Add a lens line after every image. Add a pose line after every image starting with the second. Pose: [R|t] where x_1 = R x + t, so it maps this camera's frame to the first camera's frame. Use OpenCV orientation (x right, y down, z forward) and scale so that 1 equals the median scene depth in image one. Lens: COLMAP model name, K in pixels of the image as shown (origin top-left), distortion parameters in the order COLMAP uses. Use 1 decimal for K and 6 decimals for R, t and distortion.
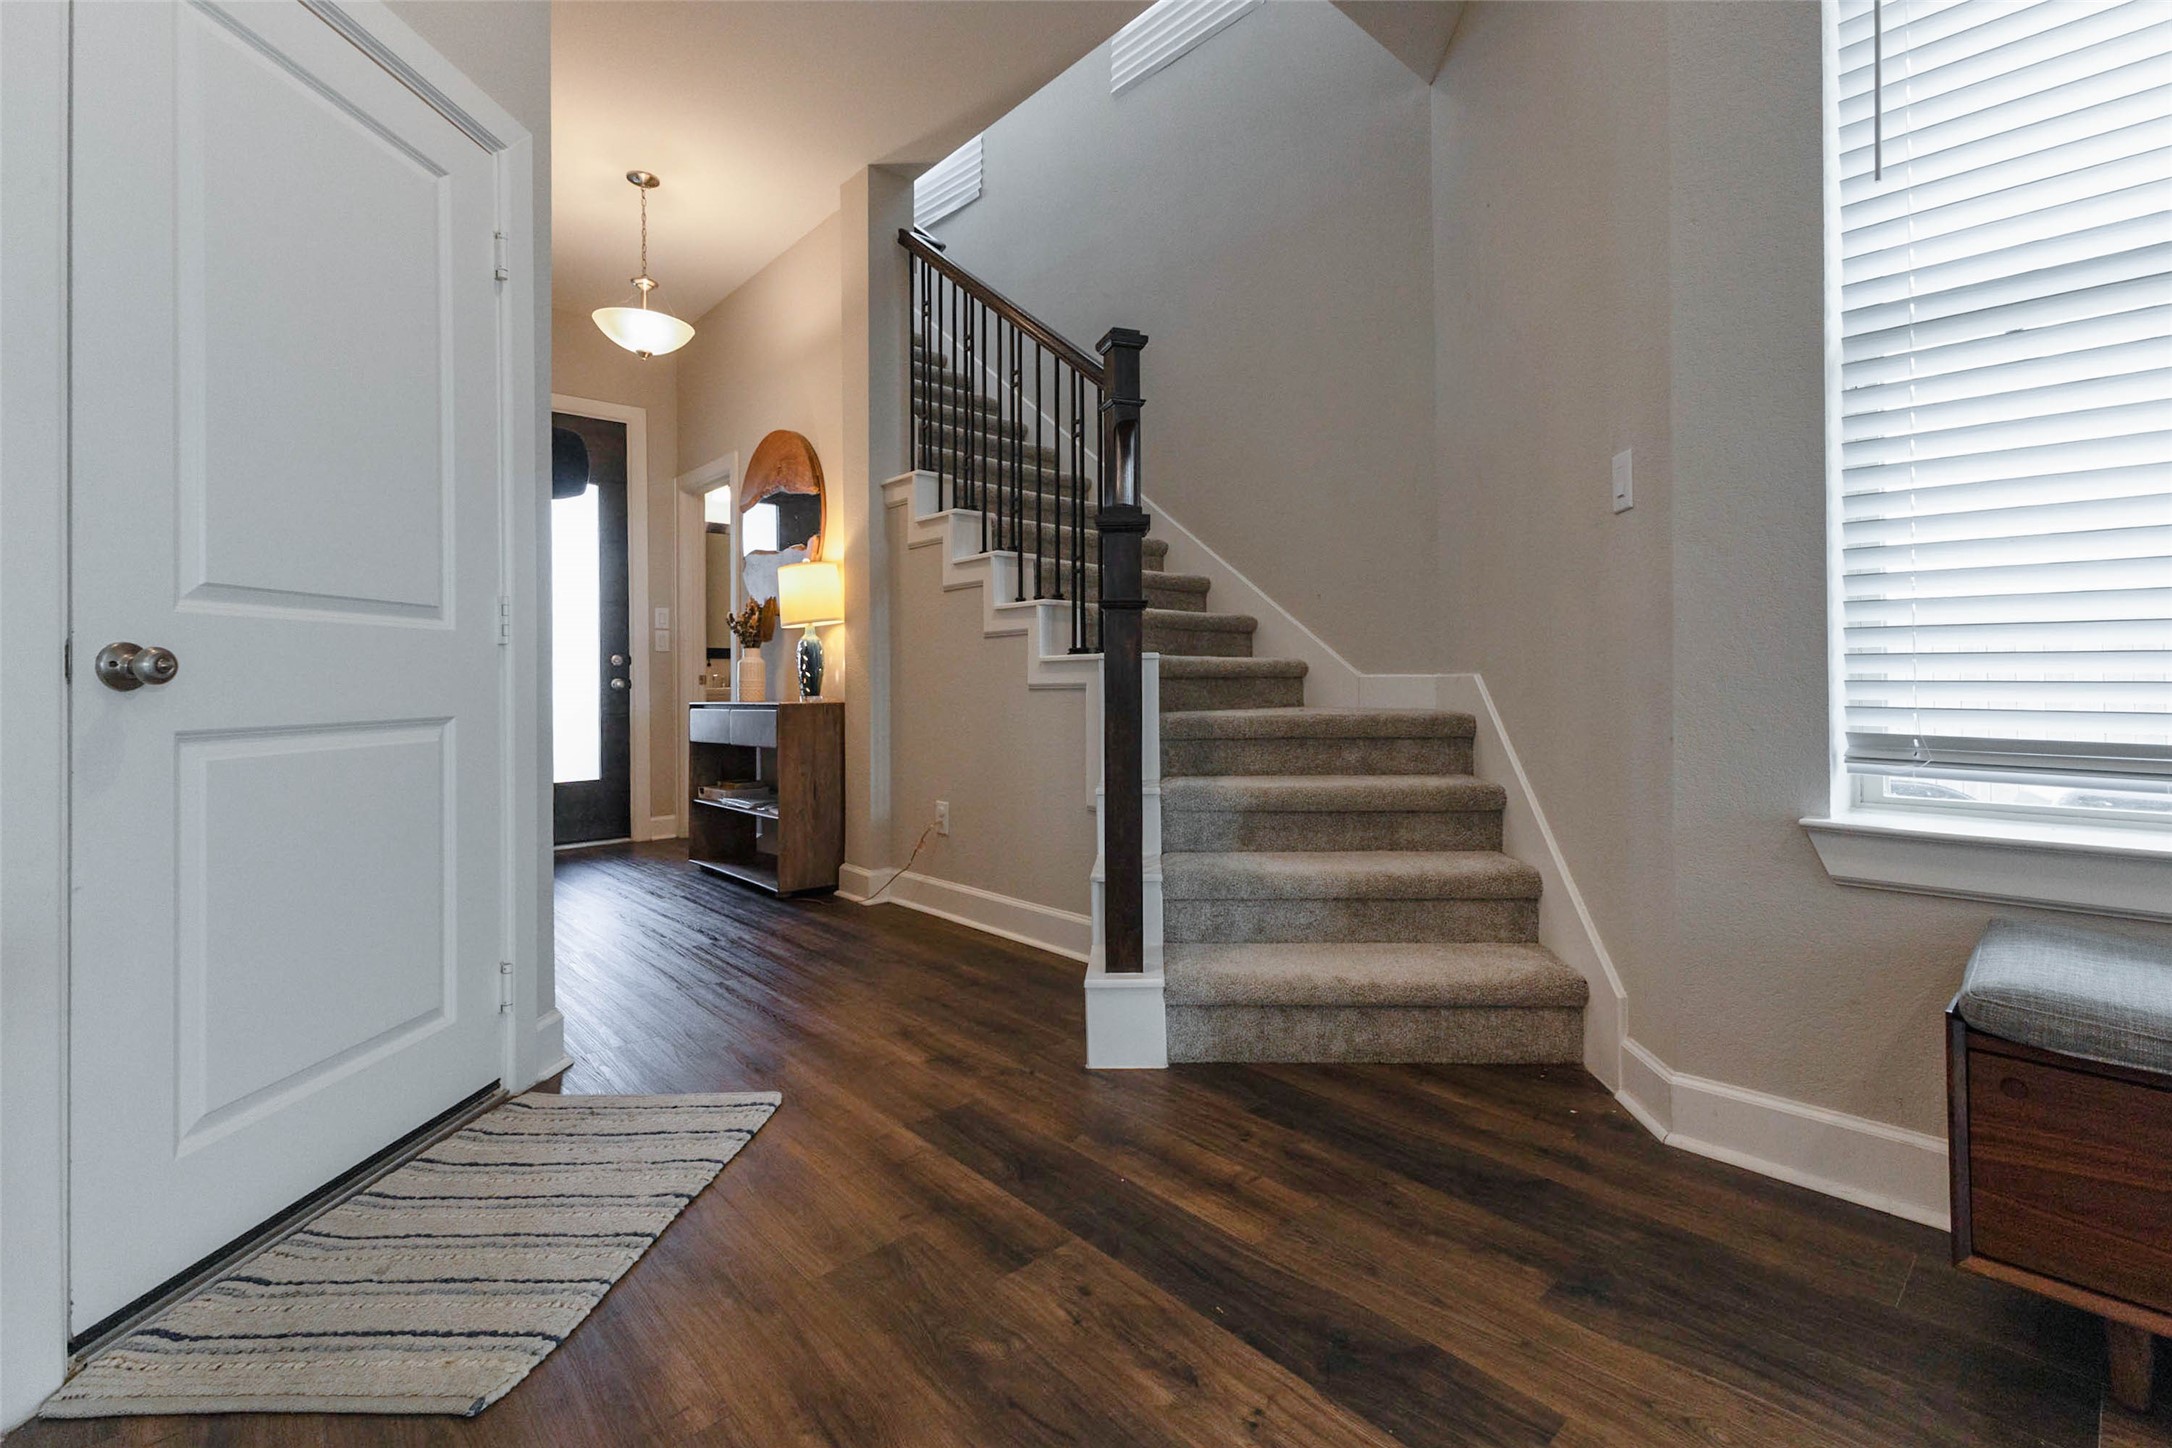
lens RADIAL K [[971.5, 0, 1113.6], [0, 971.5, 686.4], [0, 0, 1]] dist [0.014576, -0.000862]
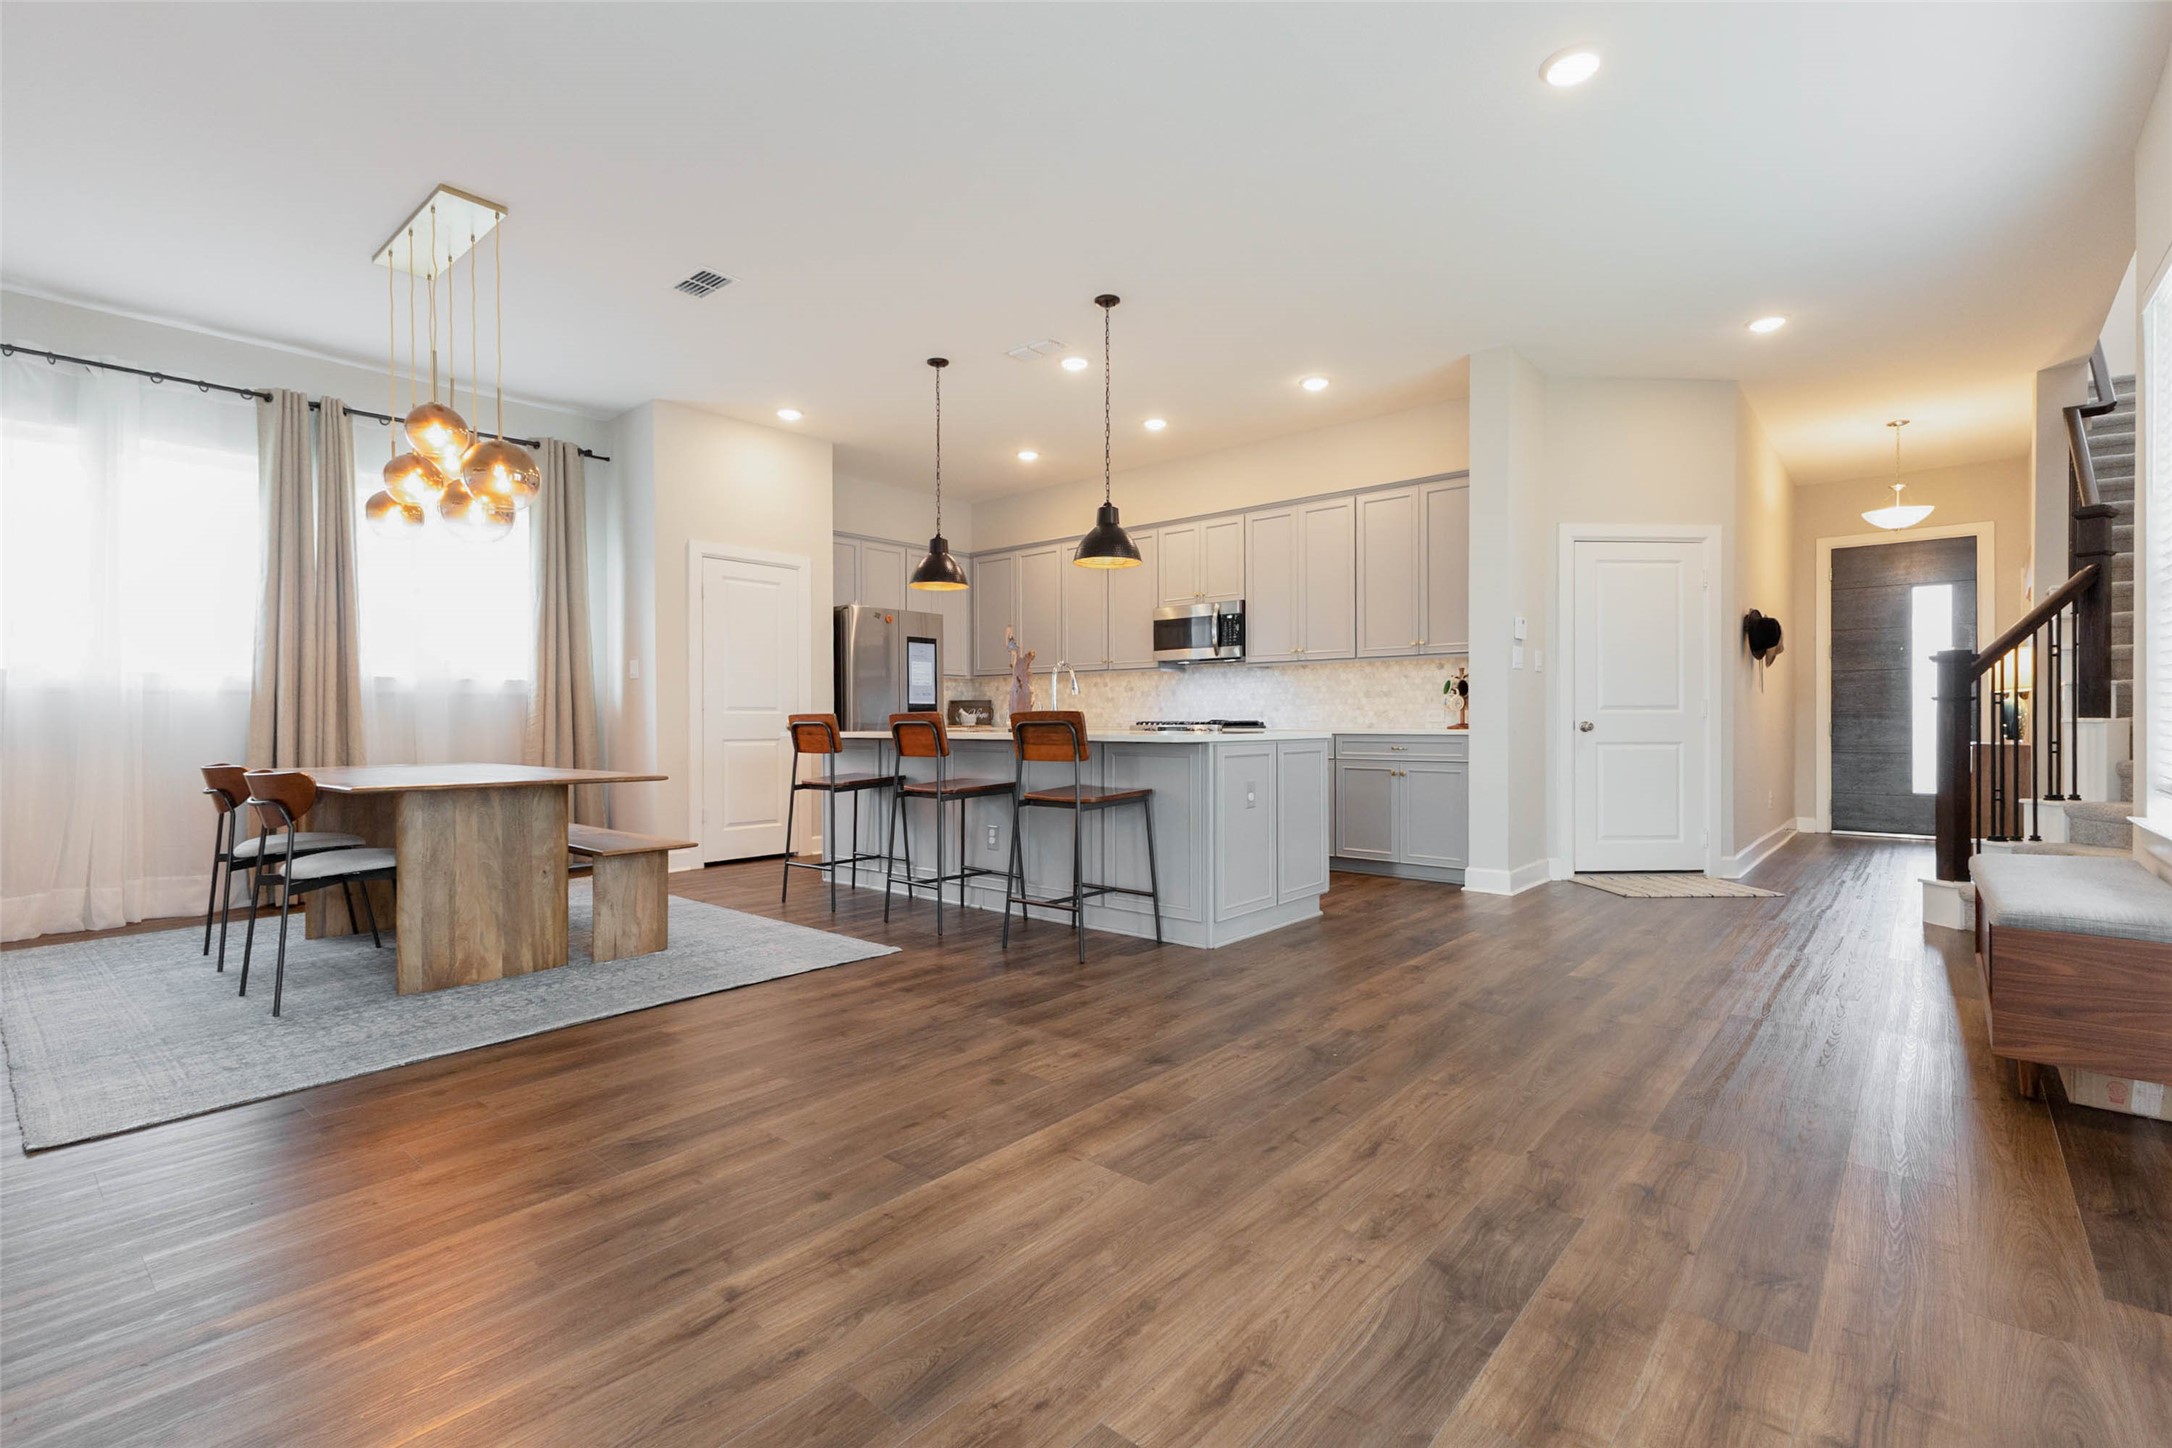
lens RADIAL K [[971.5, 0, 1083.8], [0, 971.5, 718.1], [0, 0, 1]] dist [0.014576, -0.000862]
pose [[0.111753, 0.003996, -0.993728, 1.116065], [0.004461, 0.999980, 0.004523, -0.038733], [0.993726, -0.004938, 0.111733, -0.610673]]
